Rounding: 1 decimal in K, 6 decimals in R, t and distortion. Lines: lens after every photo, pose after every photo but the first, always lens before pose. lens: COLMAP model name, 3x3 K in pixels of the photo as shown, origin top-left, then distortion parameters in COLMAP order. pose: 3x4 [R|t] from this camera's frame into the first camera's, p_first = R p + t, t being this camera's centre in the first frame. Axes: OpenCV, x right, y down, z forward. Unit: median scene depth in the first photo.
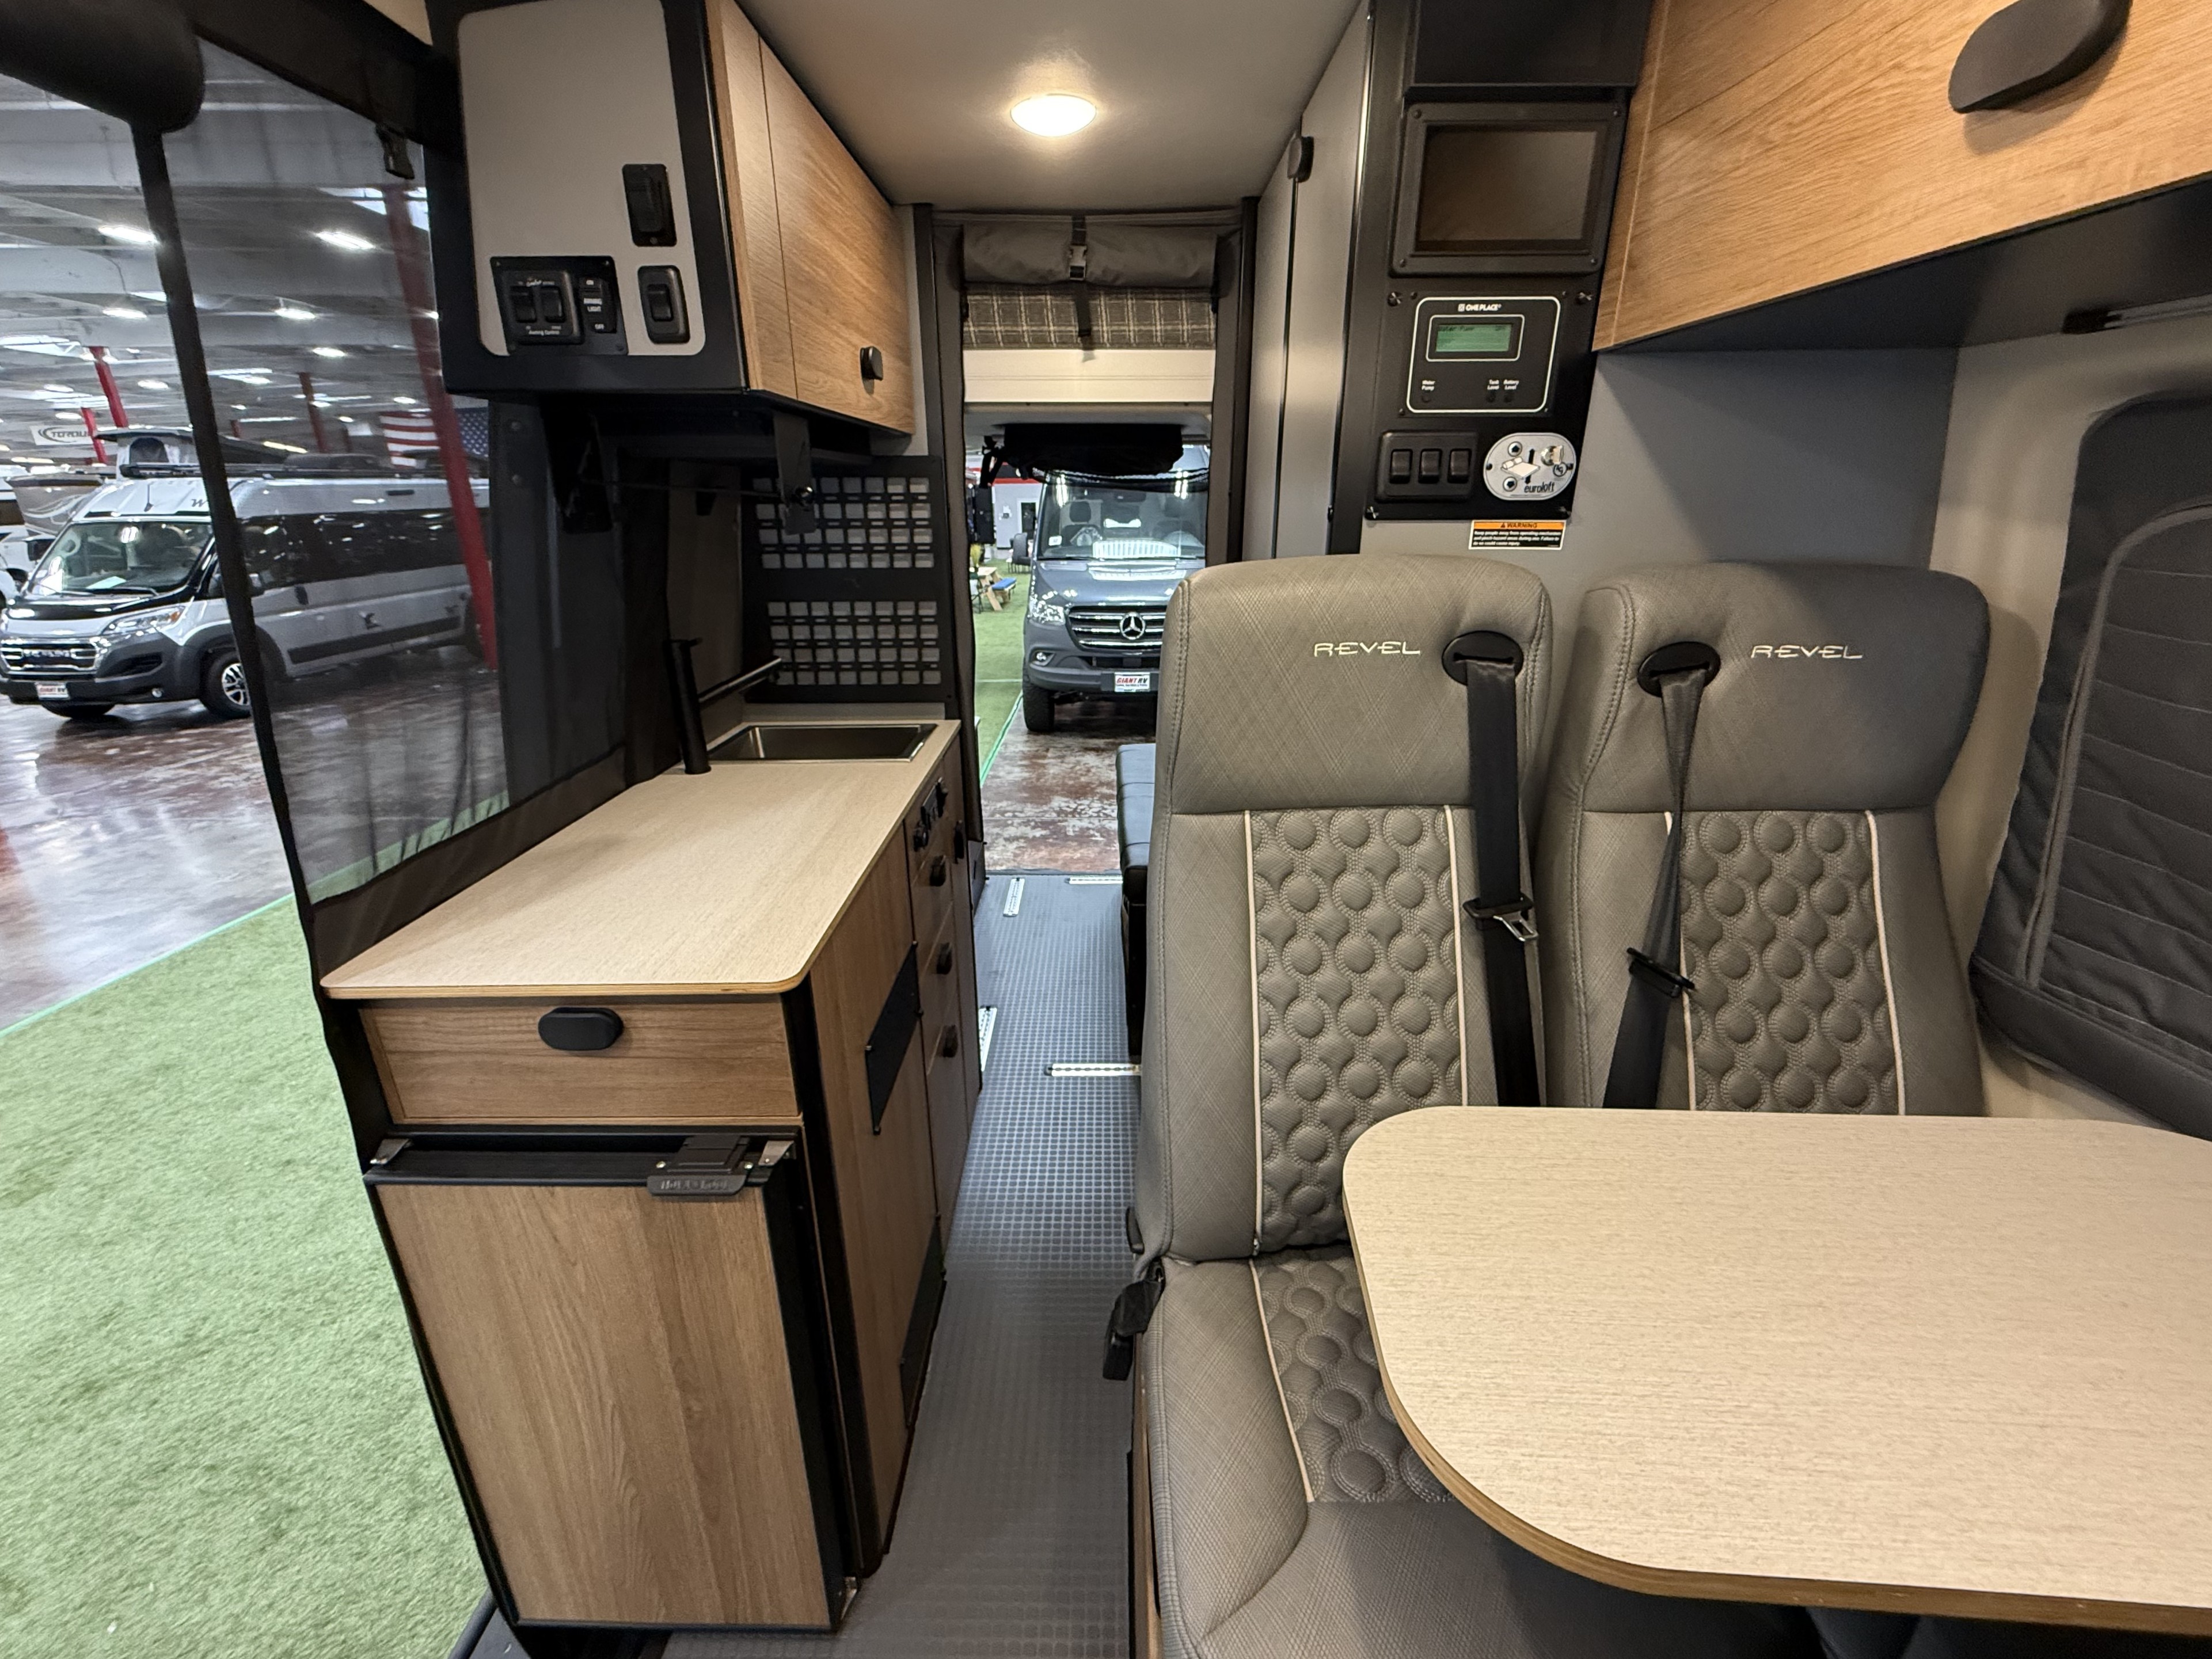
lens RADIAL K [[919.5, 0, 1106.0], [0, 919.5, 829.5], [0, 0, 1]] dist [-0.004939, 0.000231]
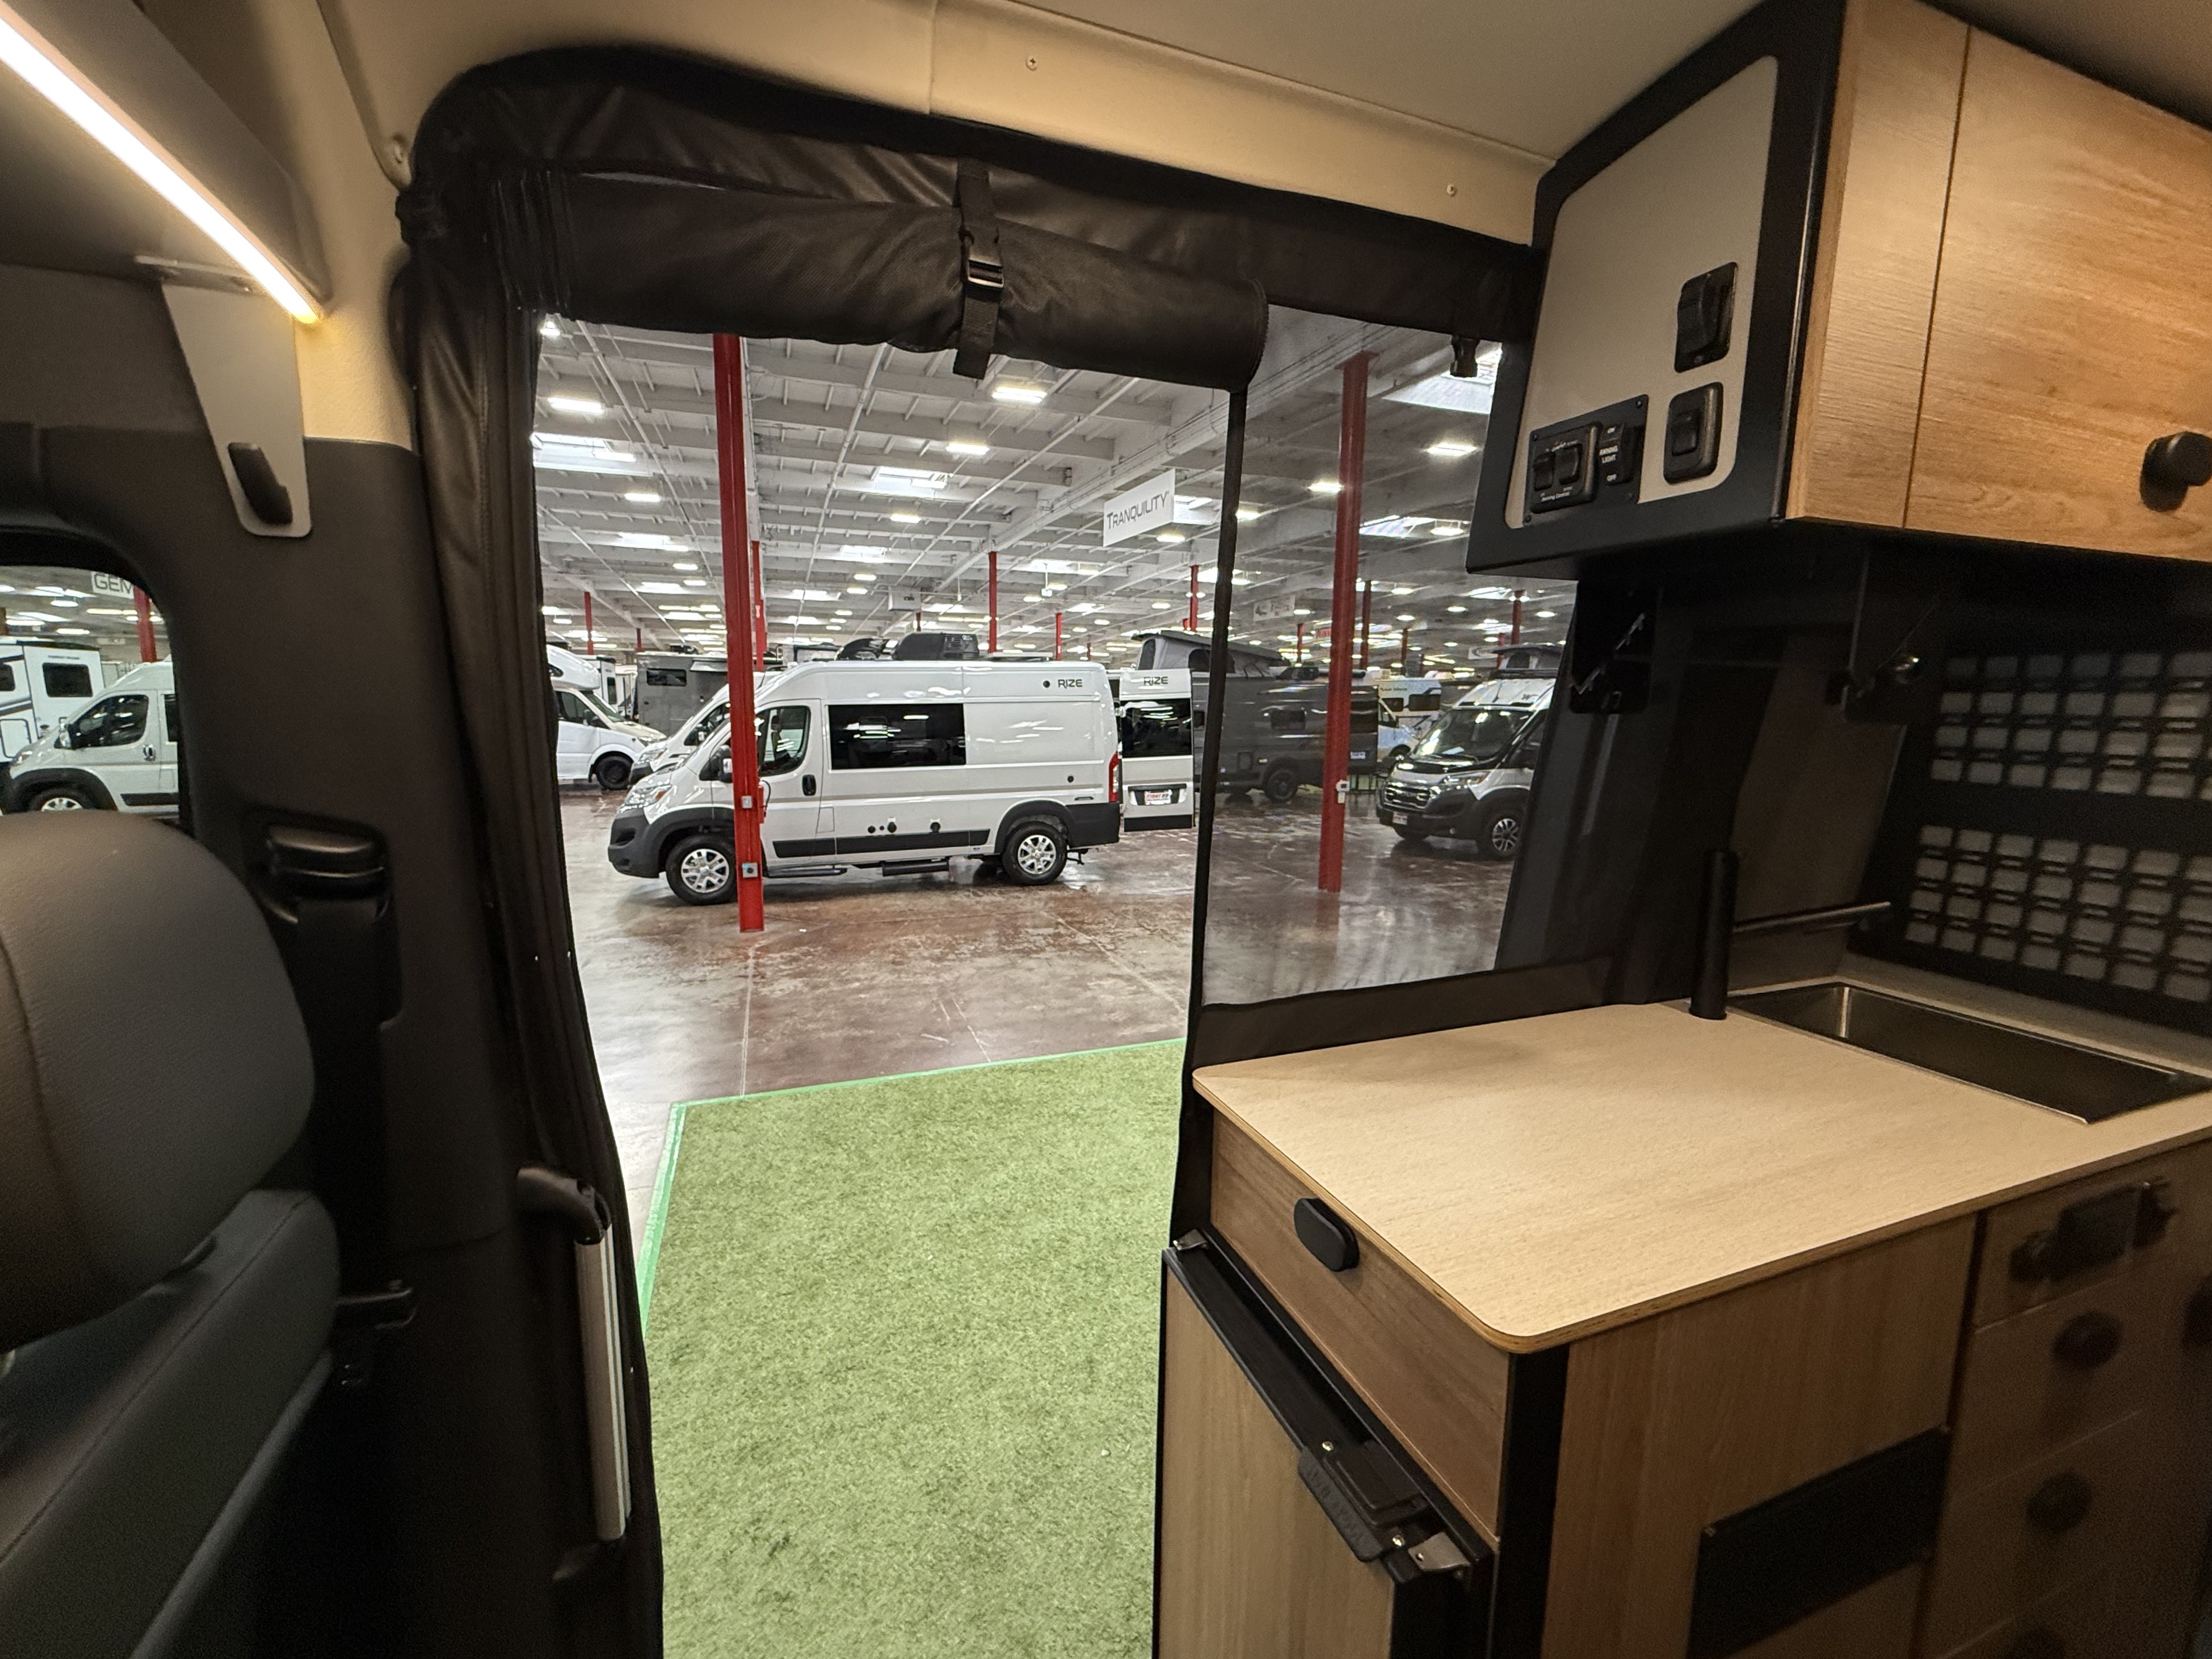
lens RADIAL K [[913.9, 0, 1095.3], [0, 913.9, 828.1], [0, 0, 1]] dist [-0.000098, 0.000153]
pose [[0.356684, 0.144497, -0.922983, 0.053275], [-0.330008, 0.943762, 0.020219, -0.048417], [0.873997, 0.297379, 0.384310, 0.170937]]
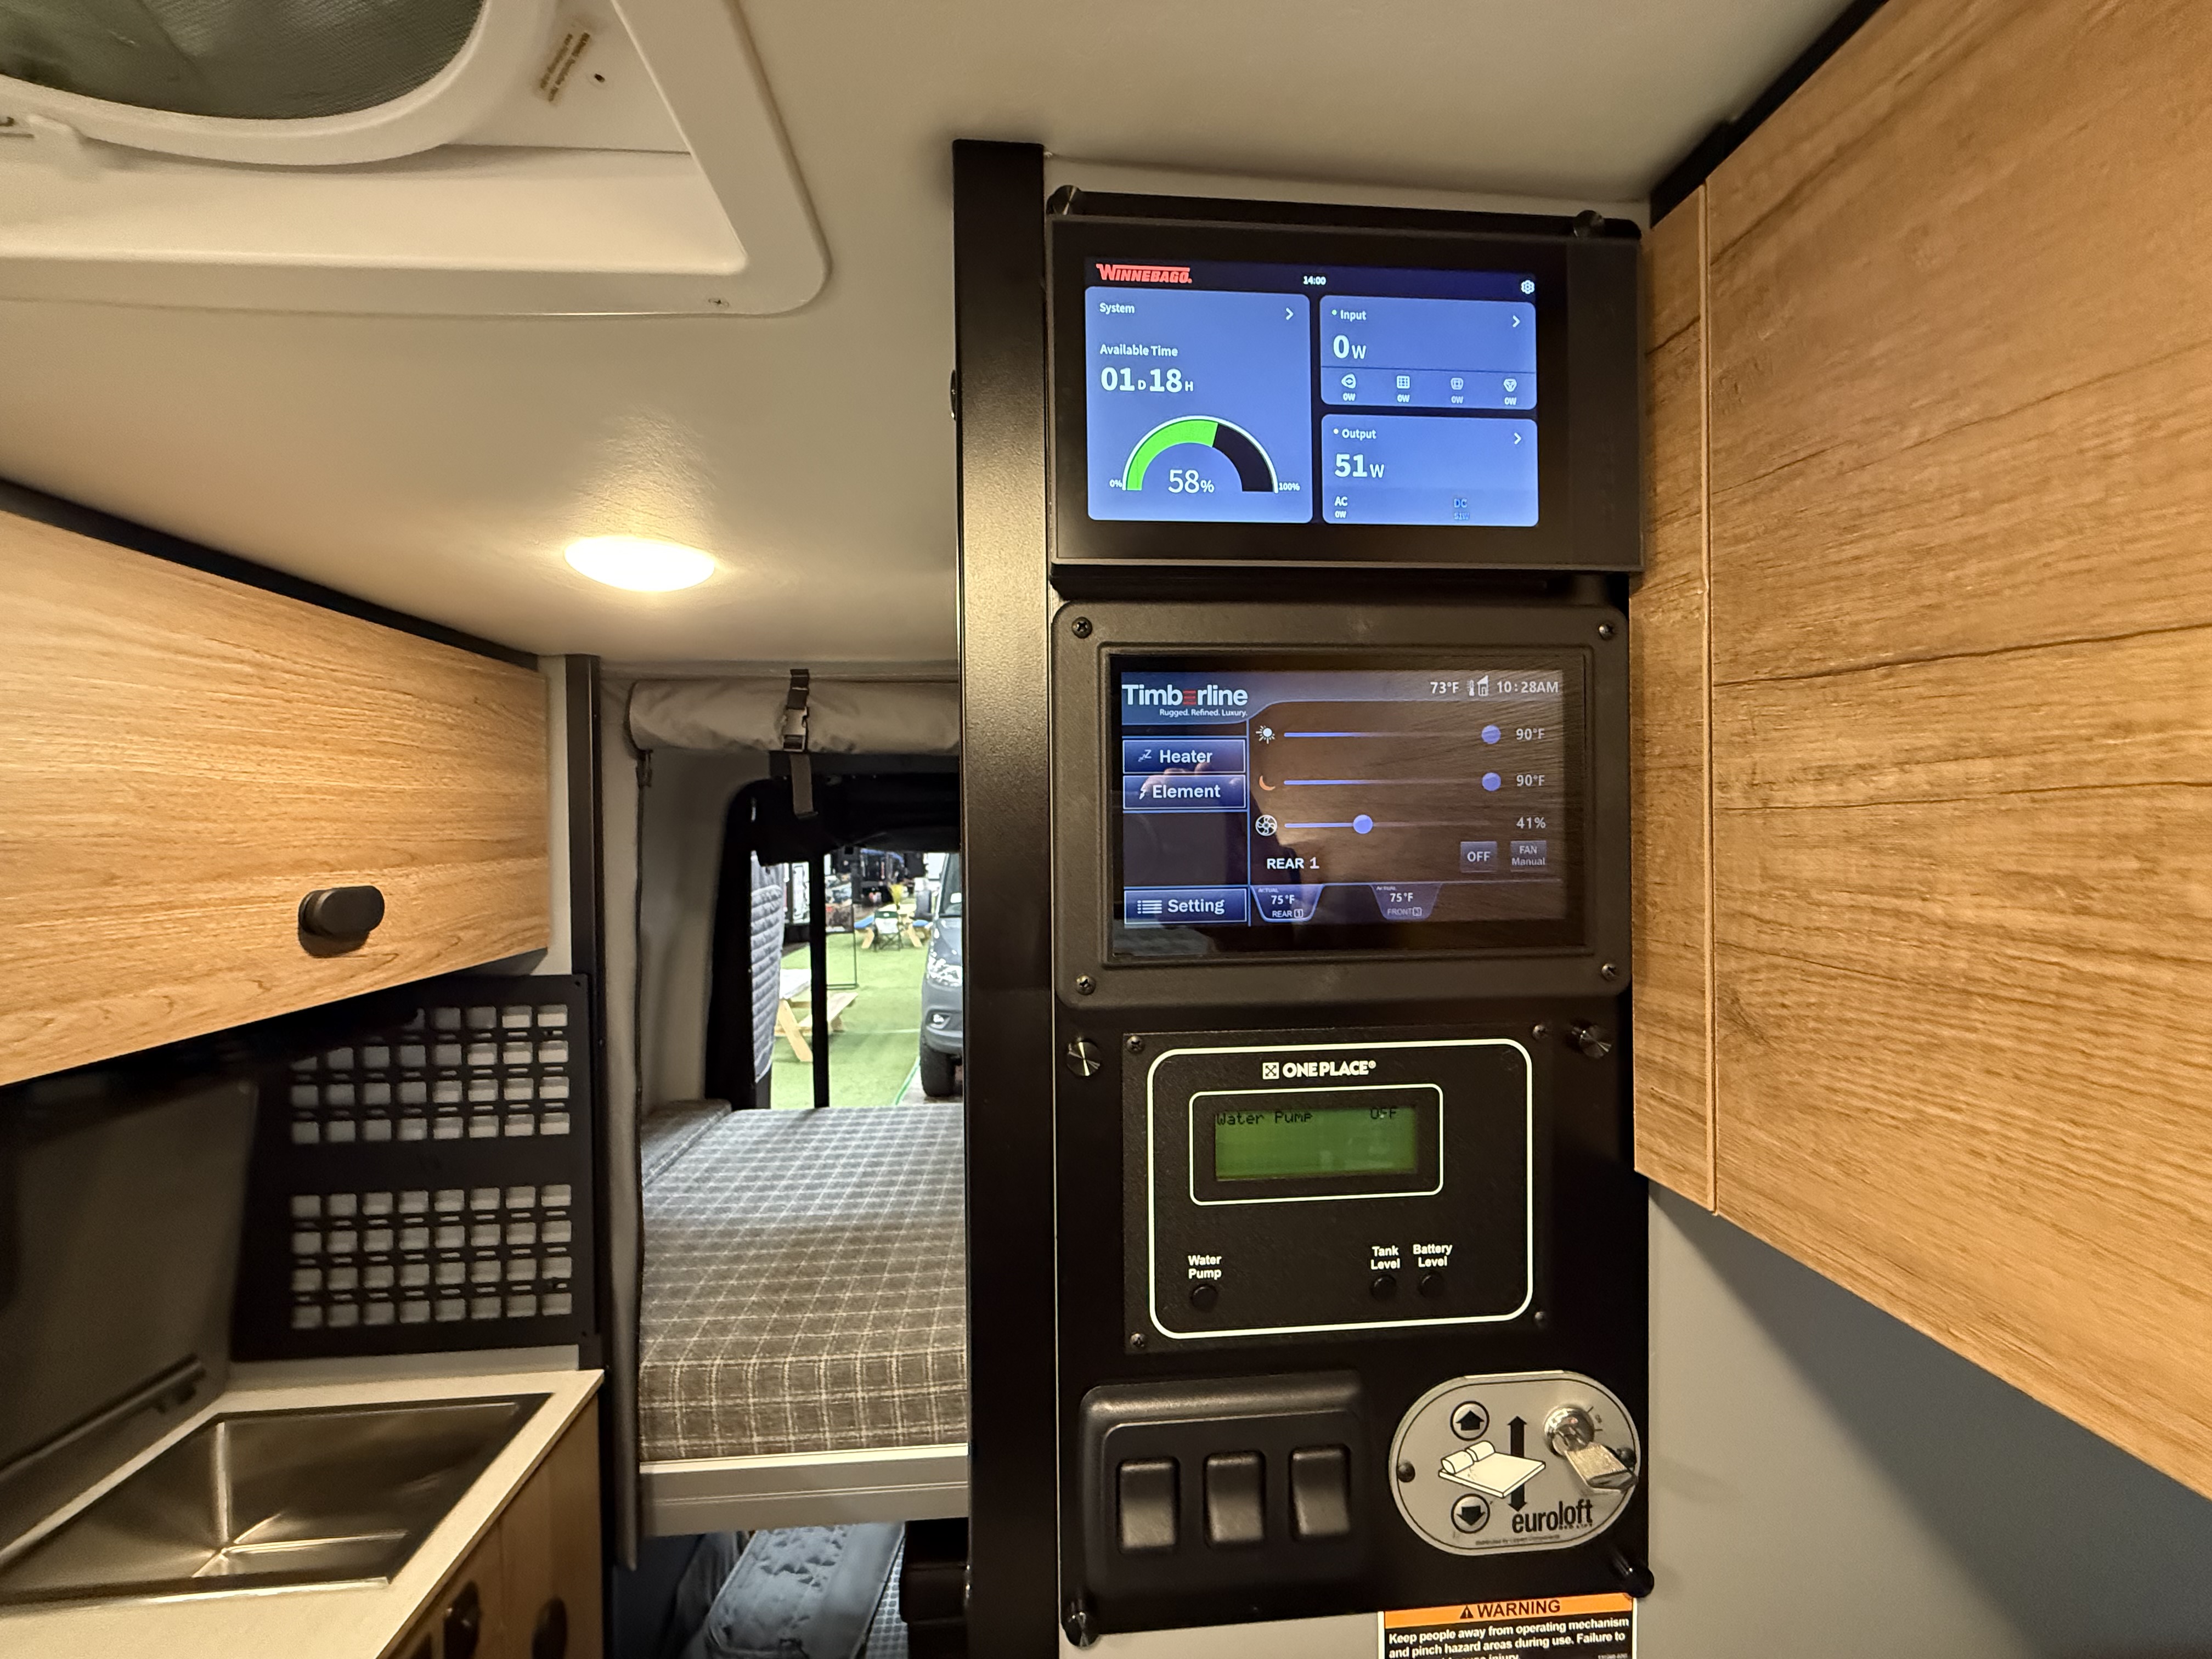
lens RADIAL K [[892.1, 0, 1106.0], [0, 892.1, 829.5], [0, 0, 1]] dist [-0.002129, 0.000019]
pose [[0.996866, -0.010267, 0.078438, 0.138738], [0.036226, 0.940715, -0.337258, -0.253846], [-0.070326, 0.339042, 0.938139, 0.300983]]
